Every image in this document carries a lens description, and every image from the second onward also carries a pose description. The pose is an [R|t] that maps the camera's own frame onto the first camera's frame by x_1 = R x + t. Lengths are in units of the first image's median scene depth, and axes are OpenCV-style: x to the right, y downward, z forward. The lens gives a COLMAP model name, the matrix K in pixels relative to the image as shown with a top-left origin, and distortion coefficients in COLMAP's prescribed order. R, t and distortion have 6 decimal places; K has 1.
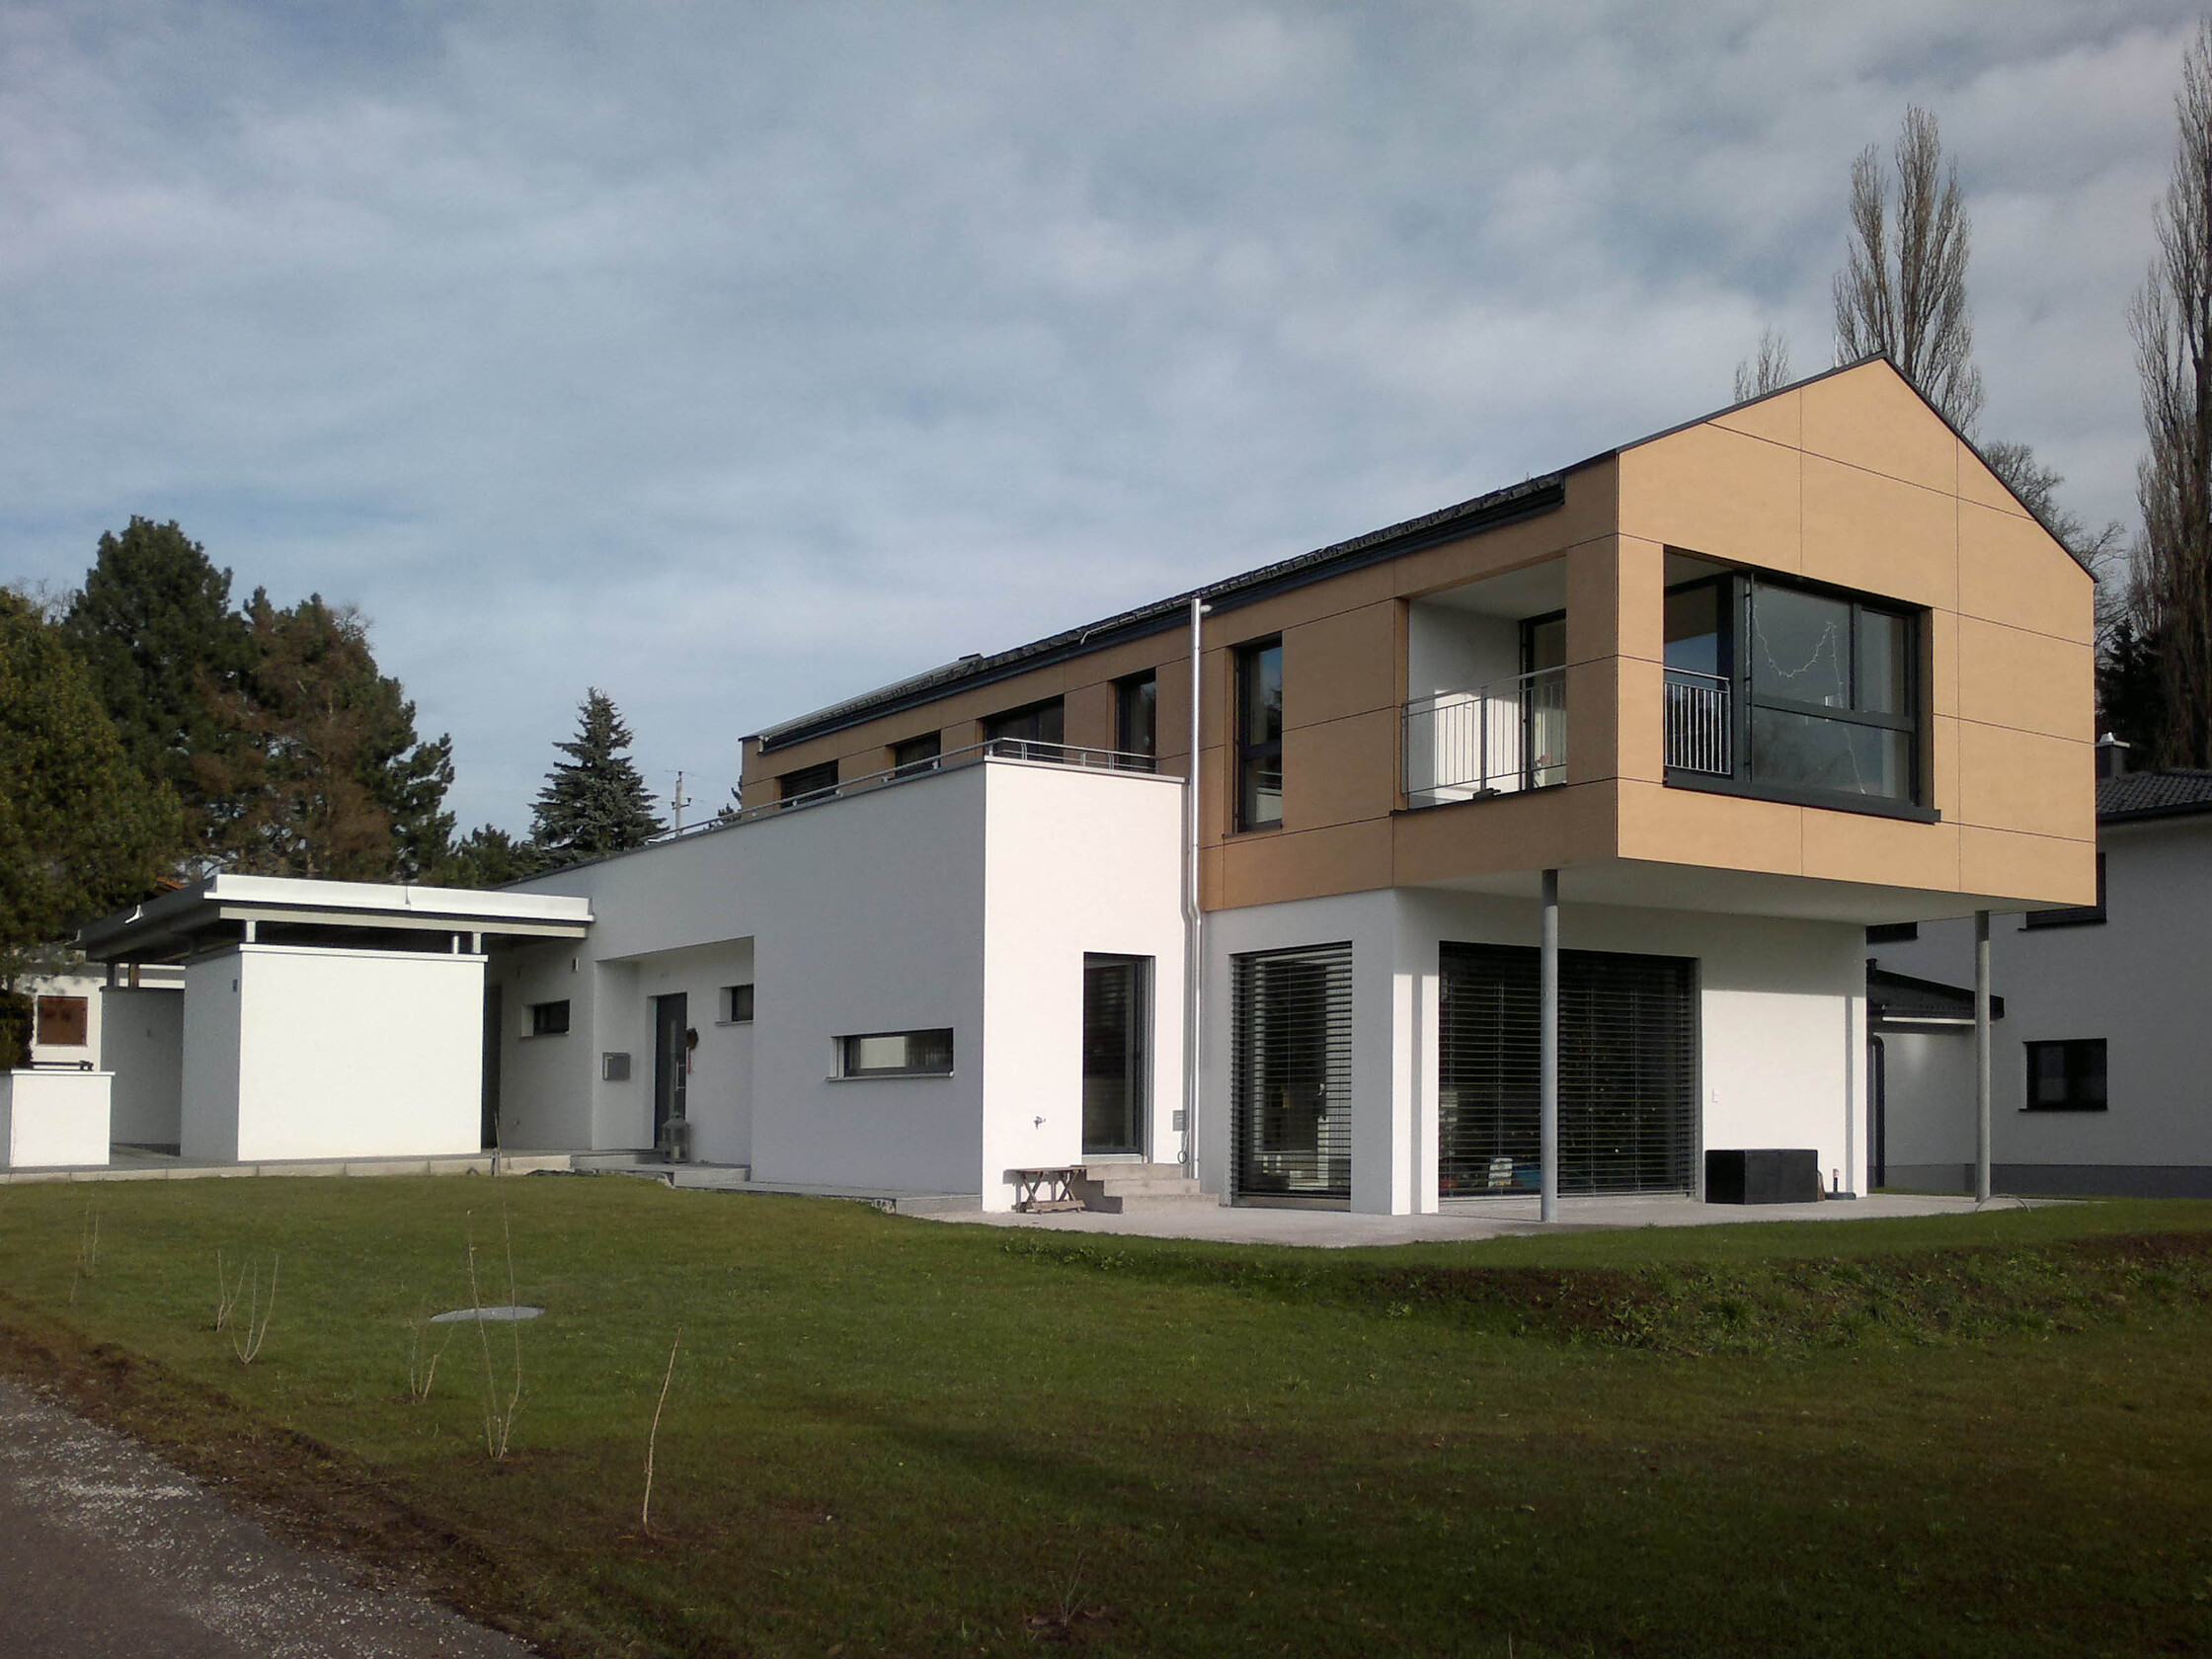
lens RADIAL K [[2017.2, 0, 809.8], [0, 2017.2, 916.2], [0, 0, 1]] dist [-0.009286, -0.012150]
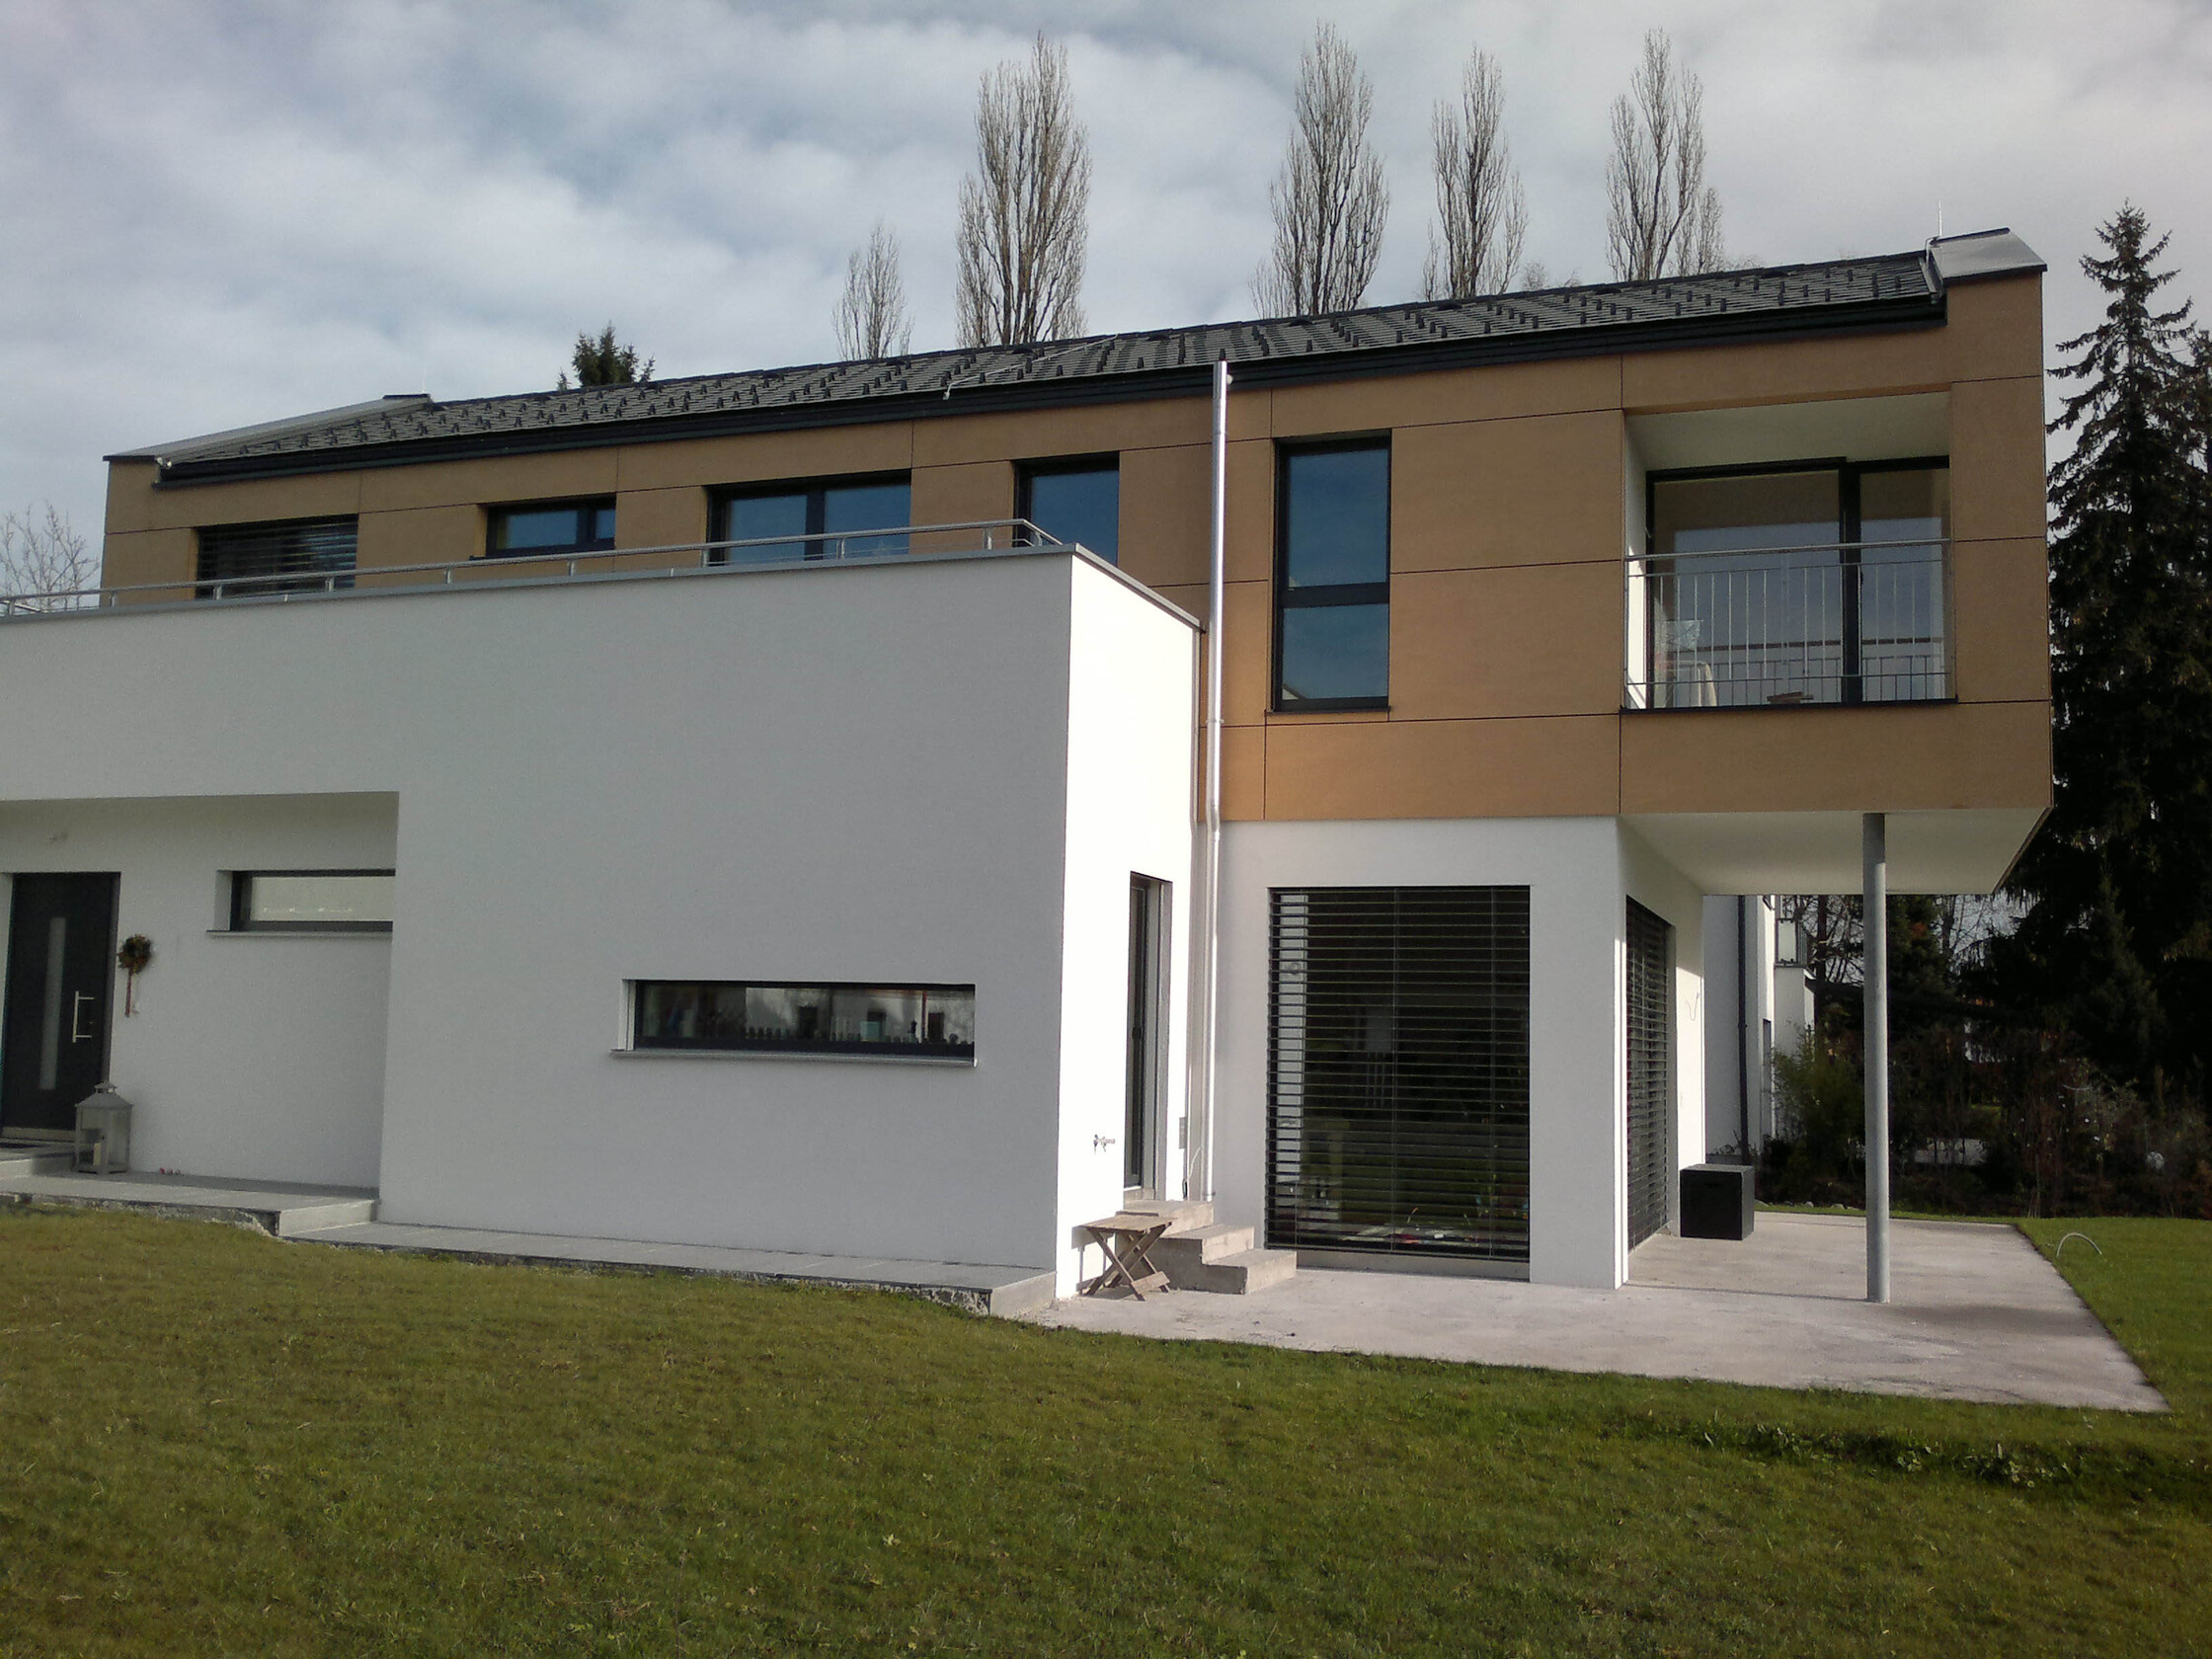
lens RADIAL K [[2245.0, 0, 778.2], [0, 2245.0, 686.0], [0, 0, 1]] dist [-0.004241, -0.035302]
pose [[0.820562, 0.108423, 0.561180, -0.353735], [-0.083062, 0.994040, -0.070600, 0.018456], [-0.565490, 0.011320, 0.824677, 0.468876]]
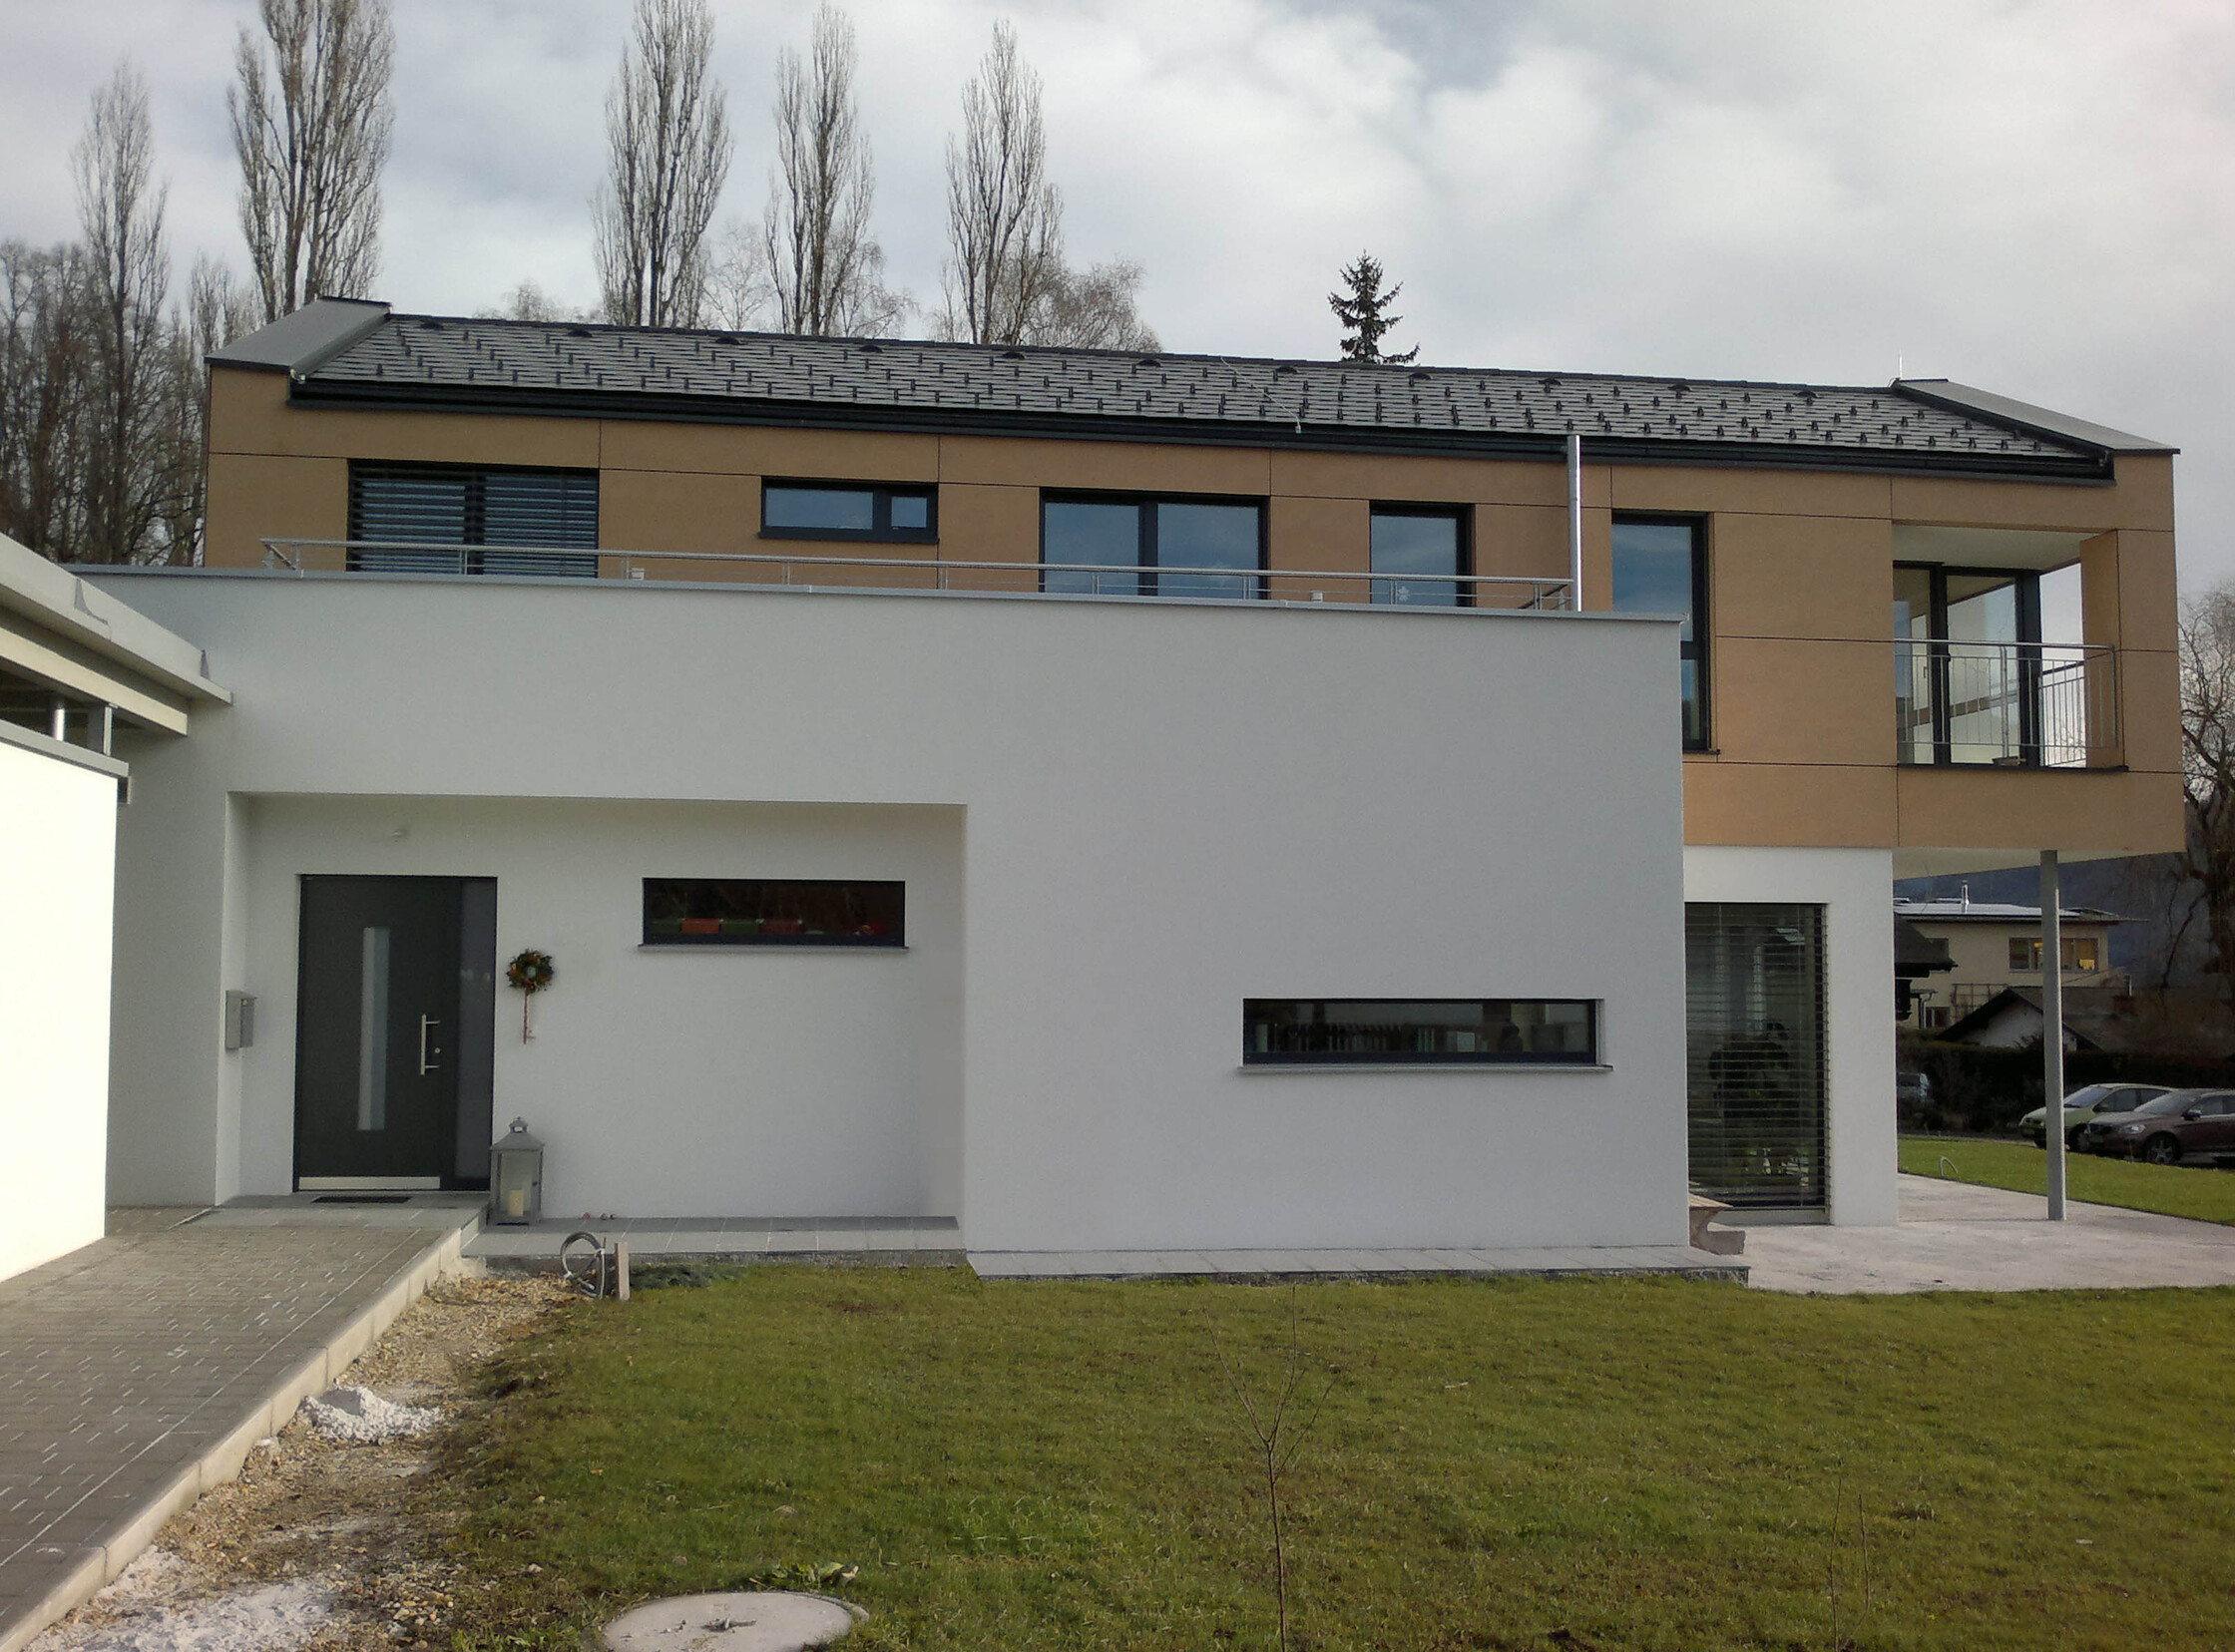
lens RADIAL K [[2419.6, 0, 1120.5], [0, 2419.6, 637.1], [0, 0, 1]] dist [-0.095671, 0.208401]
pose [[0.384867, 0.139292, 0.912401, -0.722524], [-0.096099, 0.989221, -0.110484, 0.038614], [-0.917956, -0.045160, 0.394104, 0.810046]]
